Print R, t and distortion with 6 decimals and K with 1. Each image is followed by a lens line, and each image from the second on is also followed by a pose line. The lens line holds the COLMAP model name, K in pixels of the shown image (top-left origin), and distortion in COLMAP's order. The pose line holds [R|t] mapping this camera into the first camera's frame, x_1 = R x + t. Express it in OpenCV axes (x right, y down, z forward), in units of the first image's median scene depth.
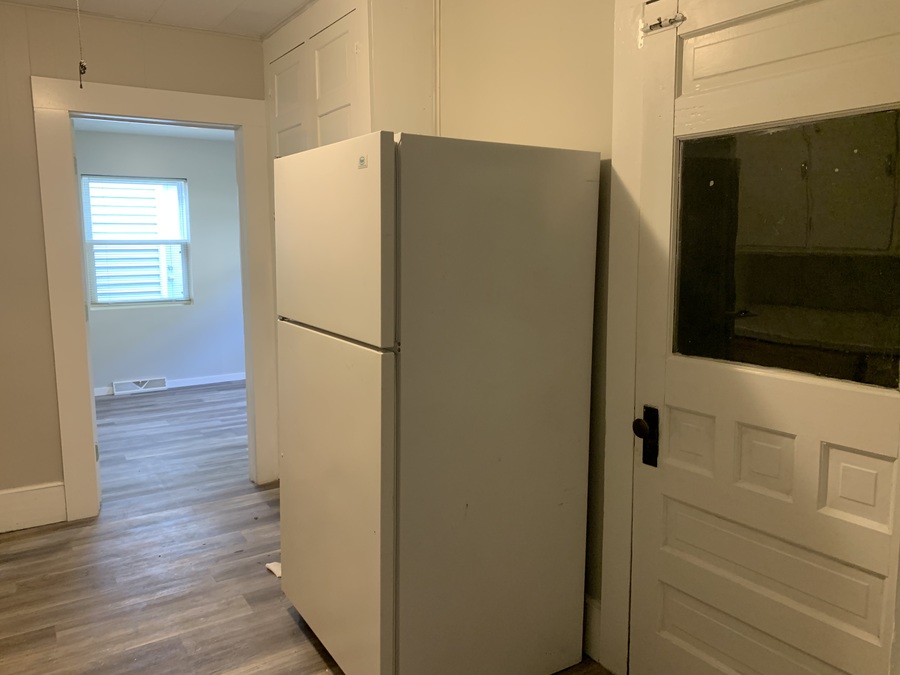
lens RADIAL K [[697.6, 0, 446.5], [0, 697.6, 333.4], [0, 0, 1]] dist [0.026524, -0.016230]
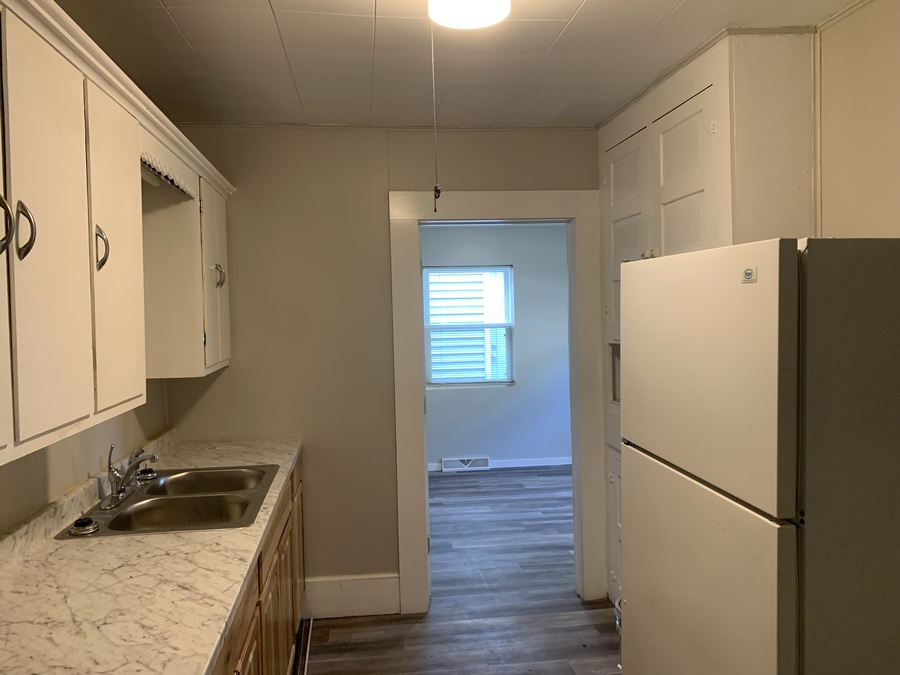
lens RADIAL K [[697.6, 0, 448.5], [0, 697.6, 333.6], [0, 0, 1]] dist [0.026524, -0.016230]
pose [[0.907976, -0.005776, -0.418981, -0.047914], [-0.033042, 0.995805, -0.085332, -0.049771], [0.417716, 0.091324, 0.903976, 0.072342]]
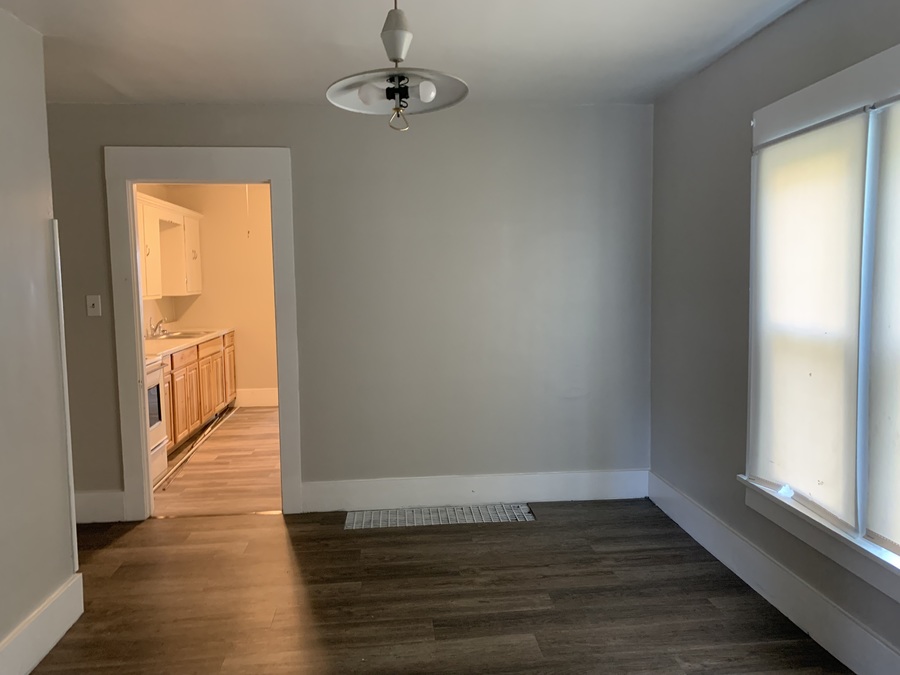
lens RADIAL K [[697.6, 0, 450.4], [0, 697.6, 335.9], [0, 0, 1]] dist [0.026524, -0.016230]
pose [[0.888755, 0.021229, -0.457890, 0.883054], [-0.042423, 0.998449, -0.036053, 0.085573], [0.456415, 0.051467, 0.888277, -0.688927]]
